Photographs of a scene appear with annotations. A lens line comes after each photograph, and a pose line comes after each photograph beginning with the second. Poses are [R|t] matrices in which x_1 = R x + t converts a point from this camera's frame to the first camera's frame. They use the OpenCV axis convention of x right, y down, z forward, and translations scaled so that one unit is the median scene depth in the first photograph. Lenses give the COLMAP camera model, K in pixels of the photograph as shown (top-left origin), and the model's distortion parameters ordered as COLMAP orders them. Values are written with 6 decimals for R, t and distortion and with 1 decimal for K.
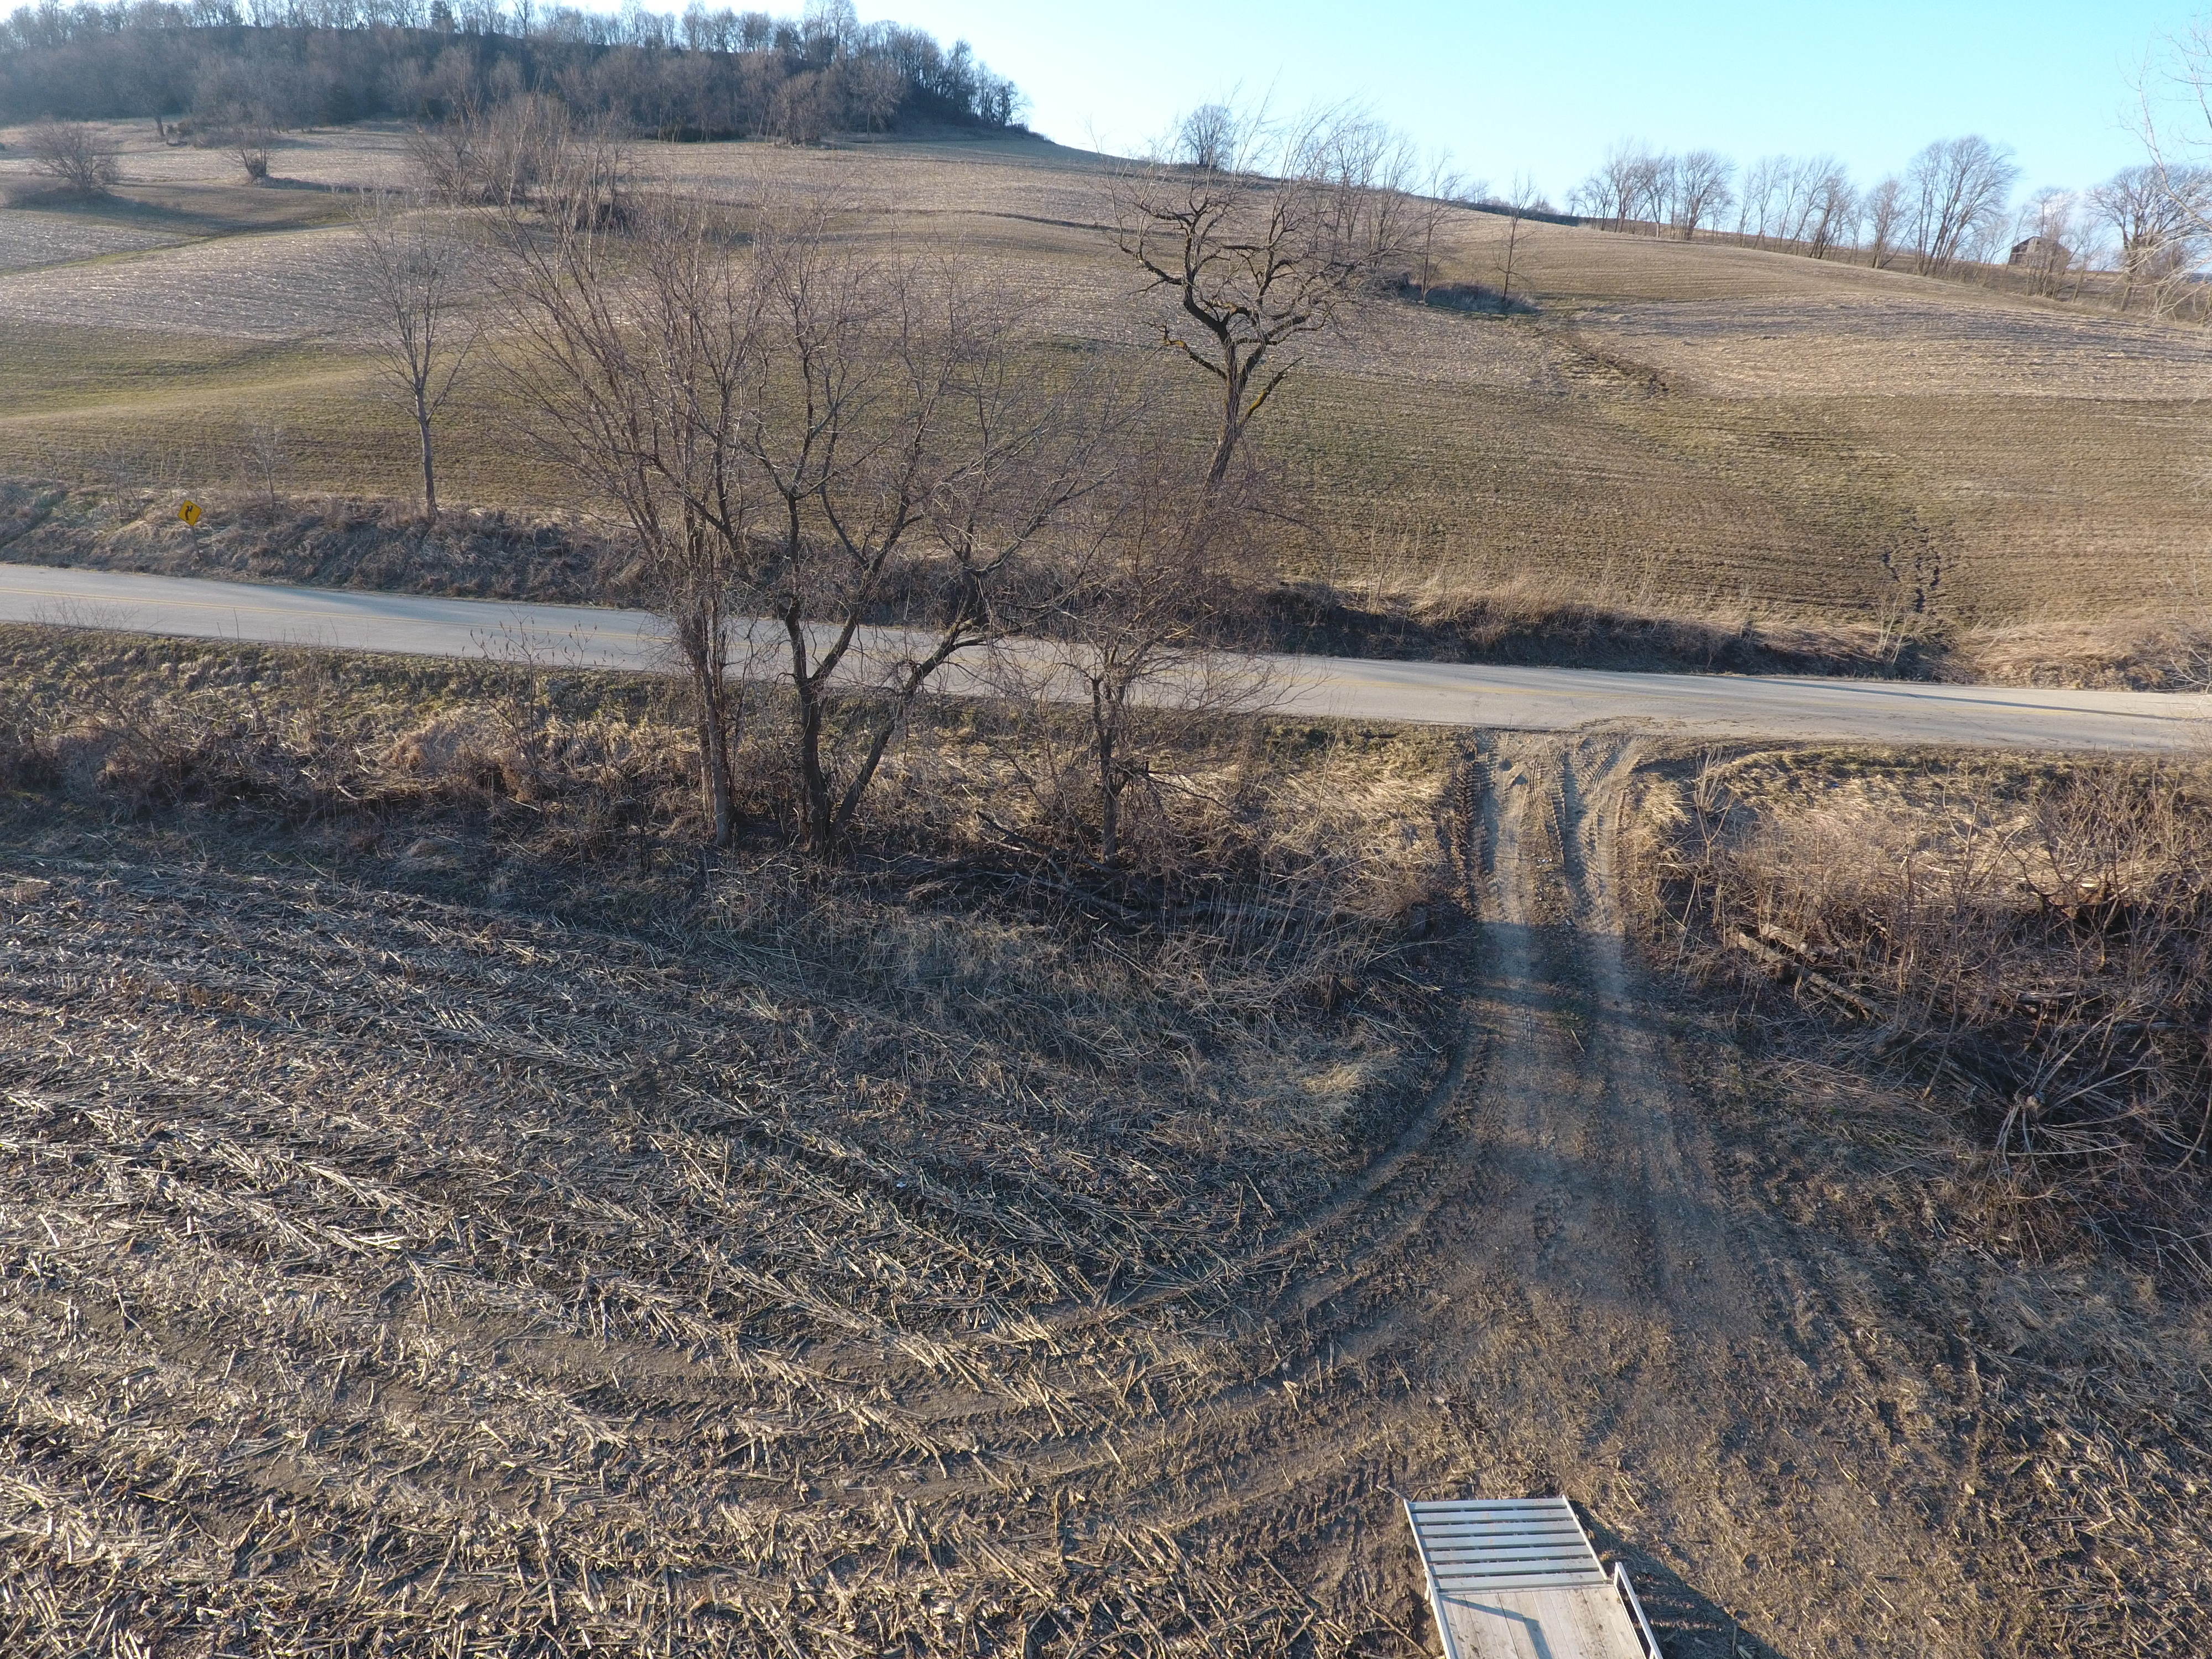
lens RADIAL K [[1290.8, 0, 1112.5], [0, 1290.8, 812.6], [0, 0, 1]] dist [-0.001336, -0.001095]
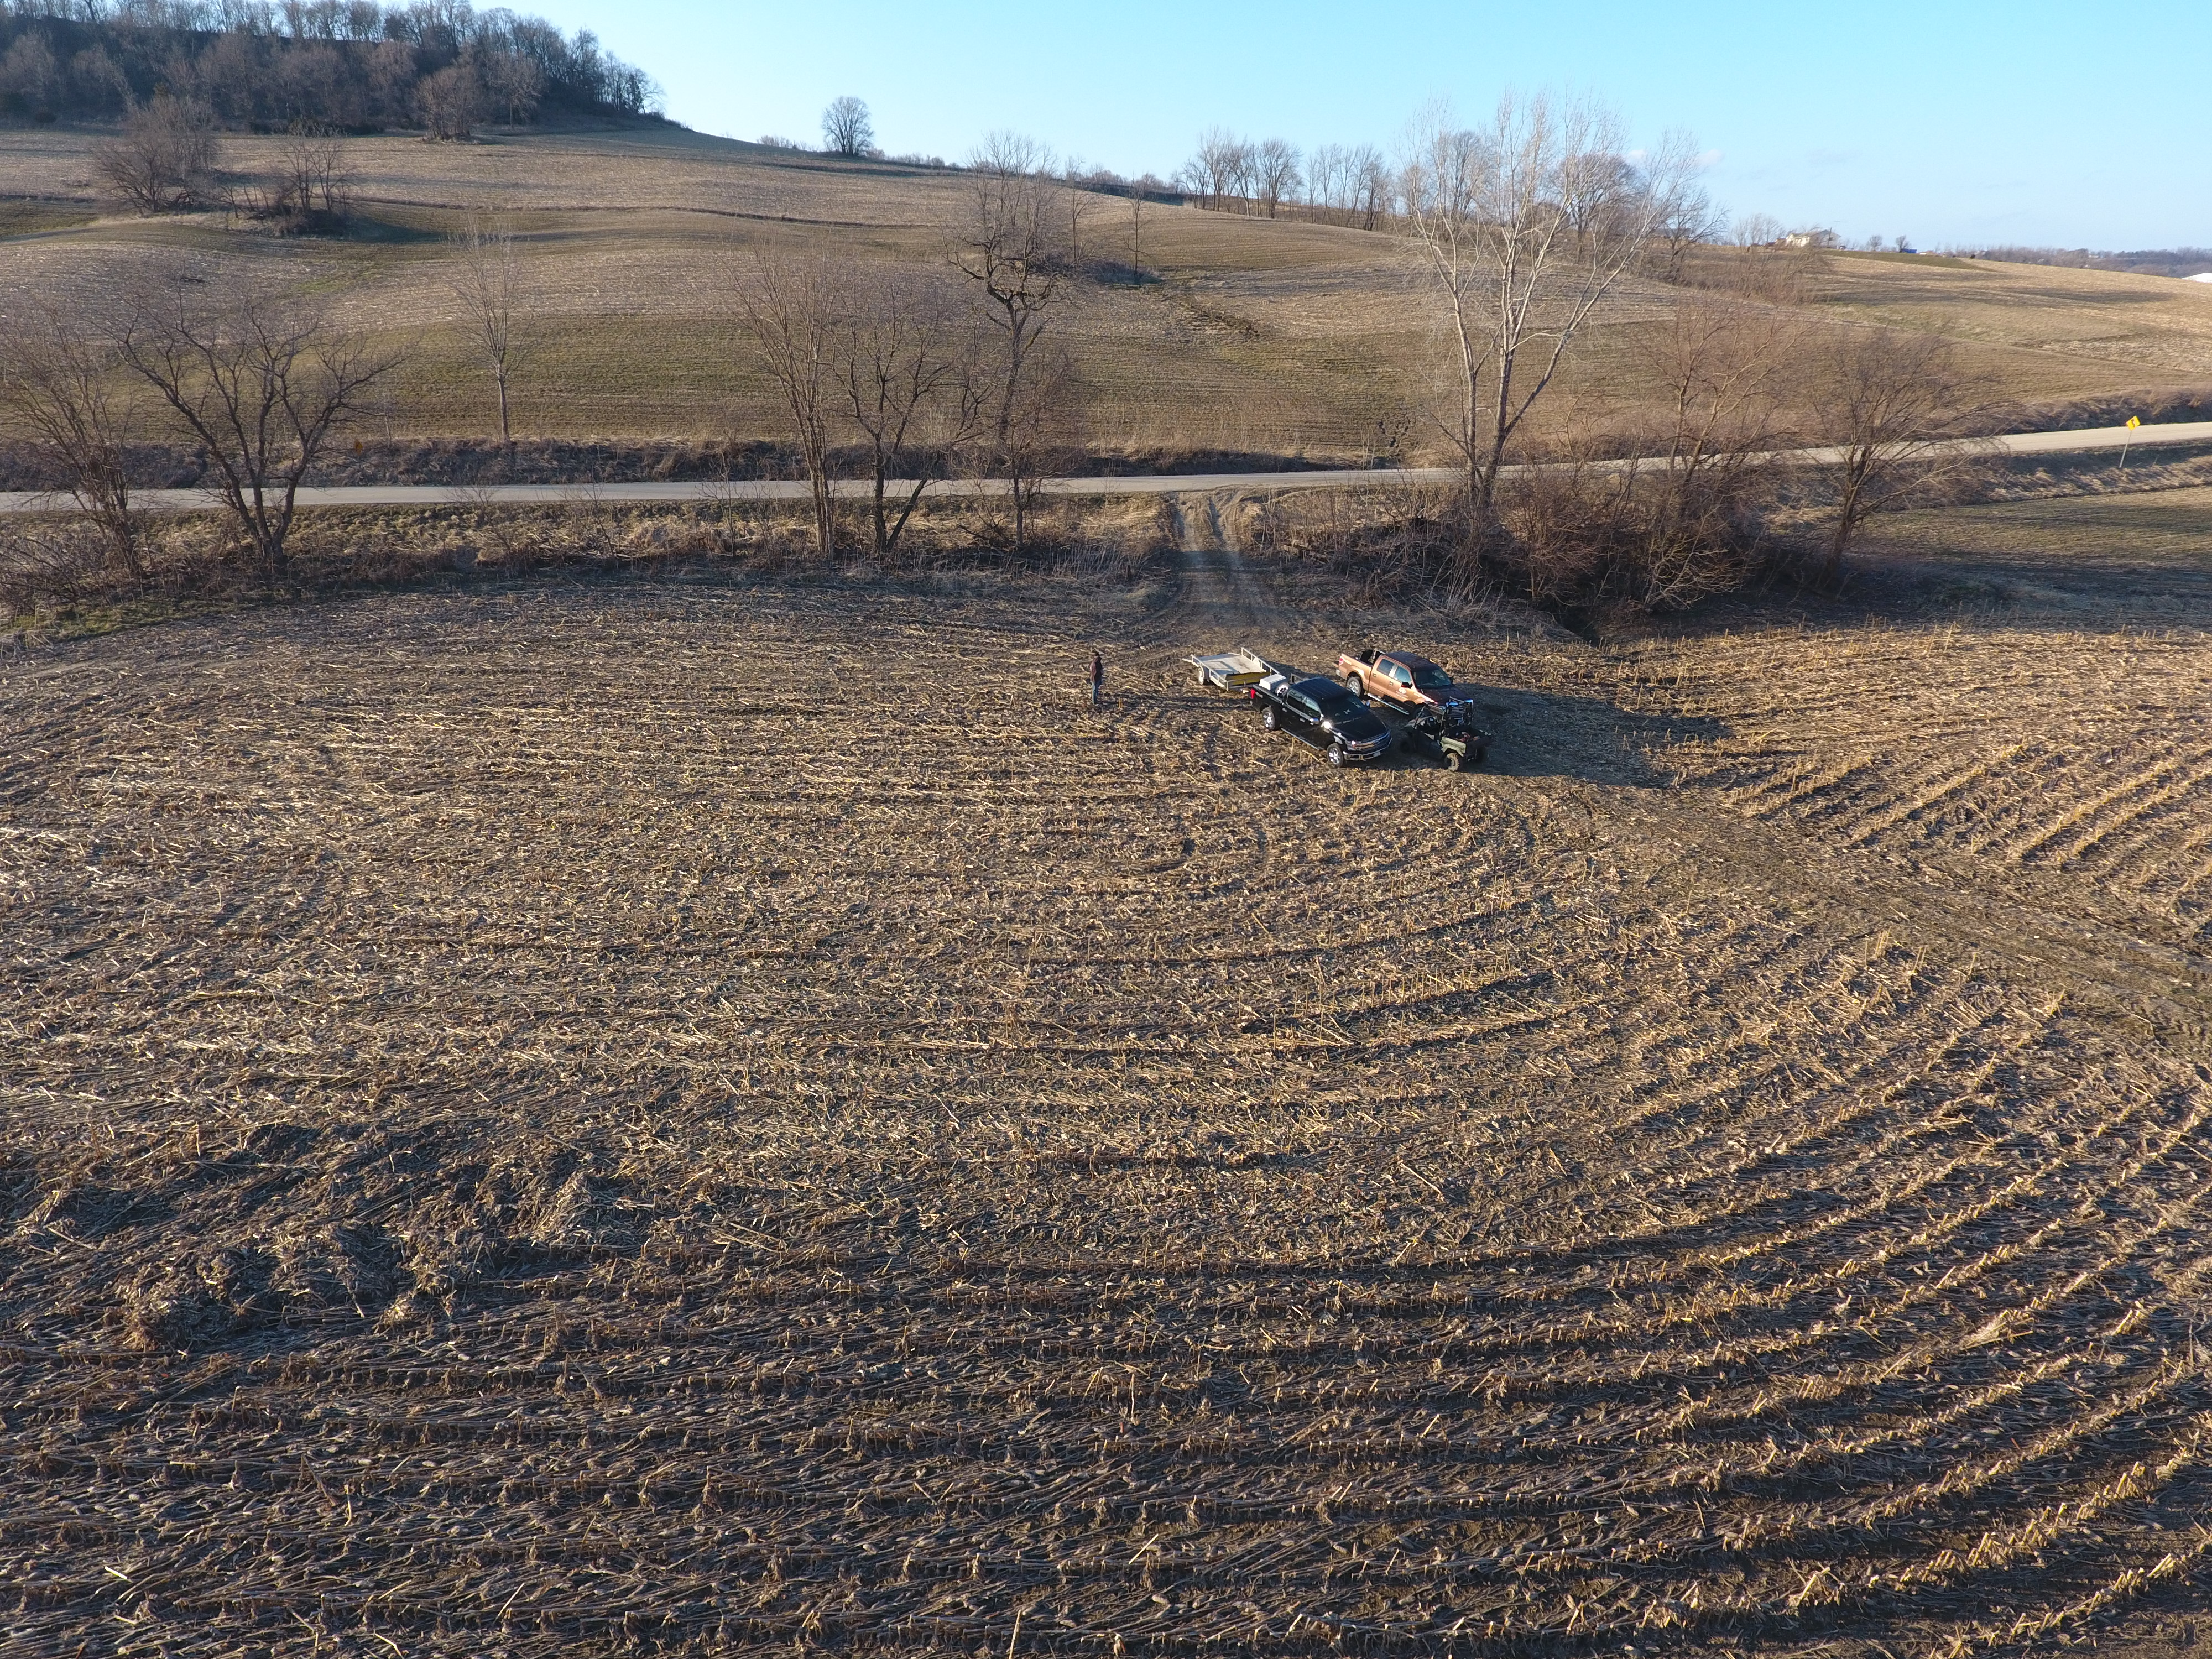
lens RADIAL K [[1290.8, 0, 1112.5], [0, 1290.8, 812.6], [0, 0, 1]] dist [-0.001336, -0.001095]
pose [[0.964119, -0.129656, 0.231656, -0.292122], [0.125371, 0.991555, 0.033189, 0.304094], [-0.234002, -0.002955, 0.972232, -0.829901]]
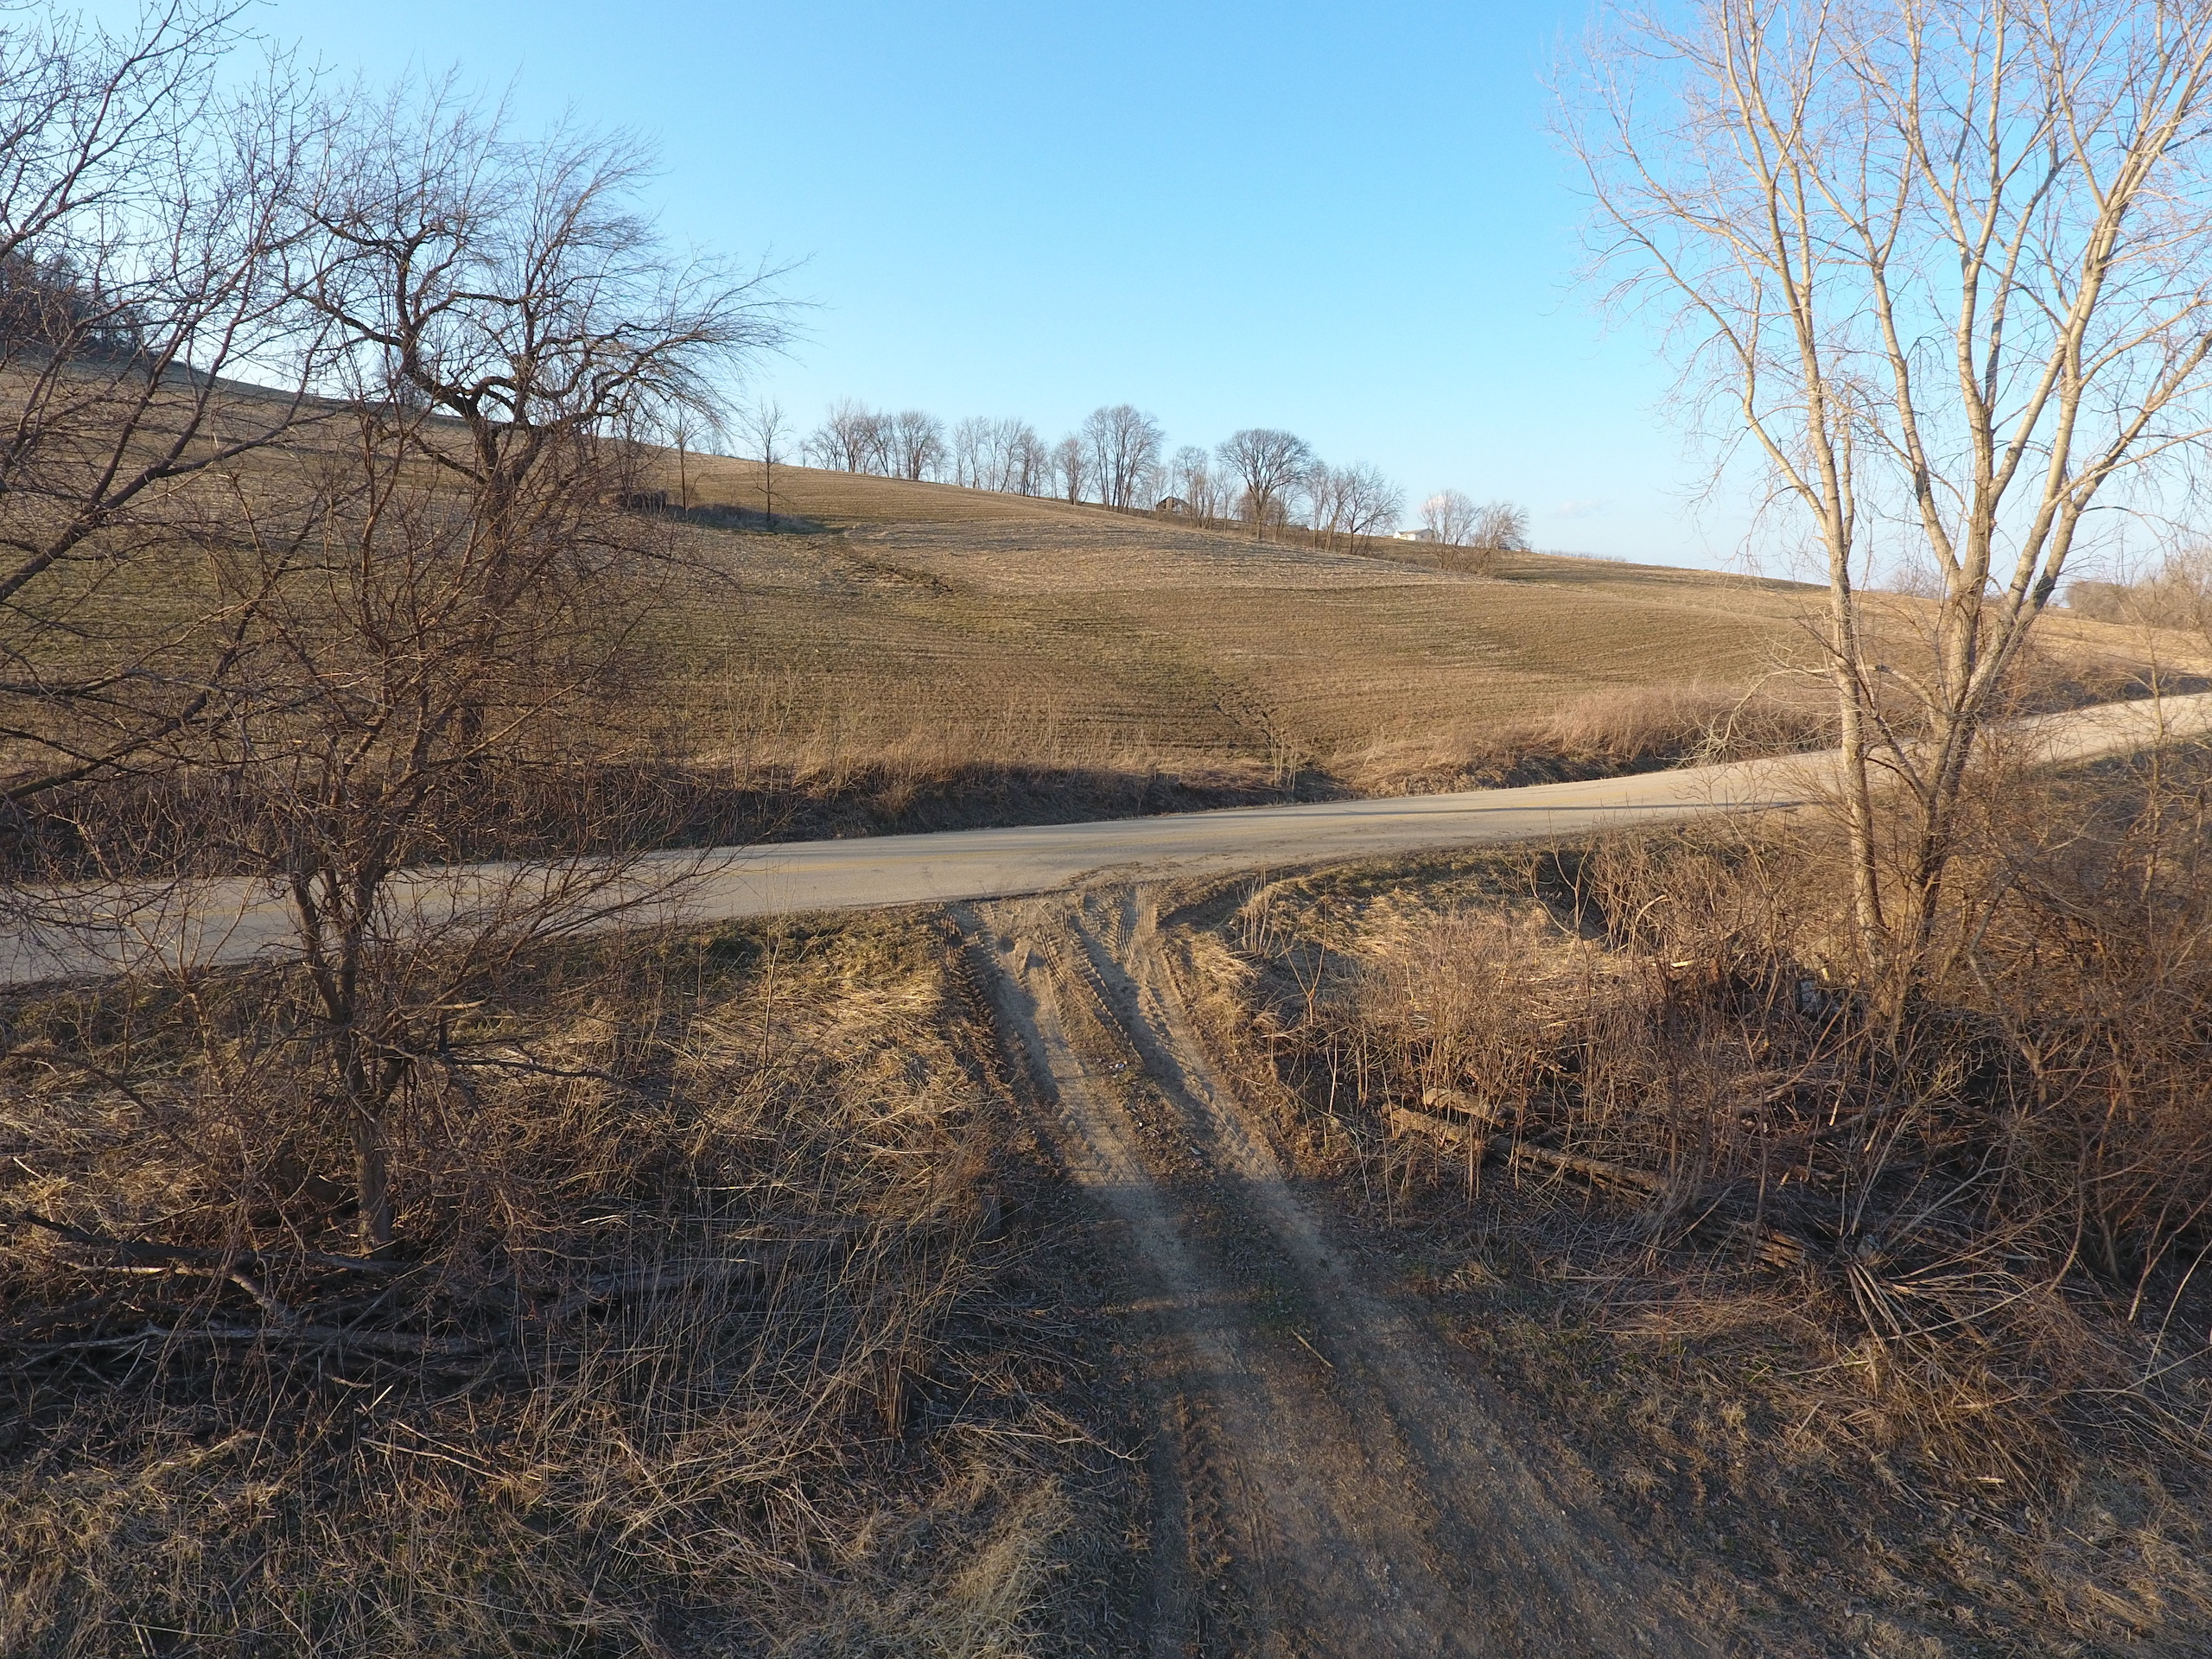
lens RADIAL K [[1290.8, 0, 1112.5], [0, 1290.8, 812.6], [0, 0, 1]] dist [-0.001336, -0.001095]
pose [[0.853303, -0.104331, 0.510871, 0.001211], [0.196027, 0.972089, -0.128901, -0.003475], [-0.483163, 0.210136, 0.849939, 0.281798]]
